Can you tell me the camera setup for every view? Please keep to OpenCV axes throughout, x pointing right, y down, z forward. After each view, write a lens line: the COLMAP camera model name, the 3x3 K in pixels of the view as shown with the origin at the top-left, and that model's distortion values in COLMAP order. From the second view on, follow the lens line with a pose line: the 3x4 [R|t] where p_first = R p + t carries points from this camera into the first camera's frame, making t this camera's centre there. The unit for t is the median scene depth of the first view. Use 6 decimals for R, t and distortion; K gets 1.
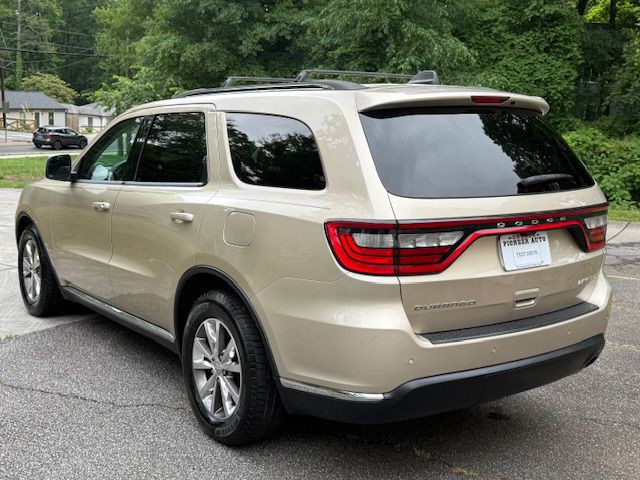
lens RADIAL K [[858.2, 0, 322.6], [0, 858.2, 254.9], [0, 0, 1]] dist [0.222599, -0.680302]
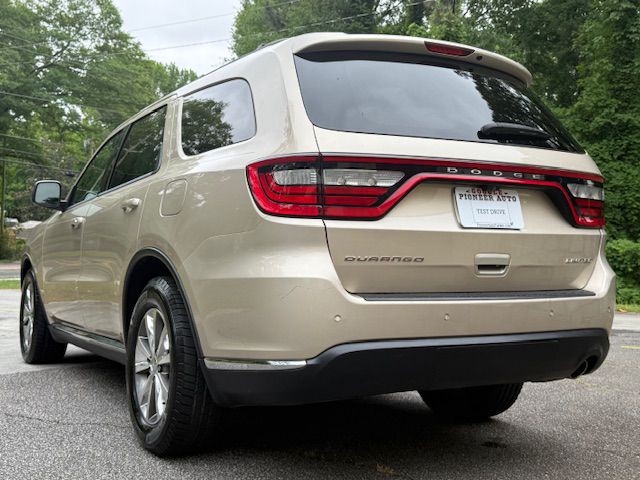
lens RADIAL K [[850.4, 0, 315.3], [0, 850.4, 237.6], [0, 0, 1]] dist [0.161978, -0.299667]
pose [[0.992162, -0.006797, -0.124769, 0.165699], [-0.017166, 0.981639, -0.189976, 0.182808], [0.123770, 0.190629, 0.973828, 0.159452]]
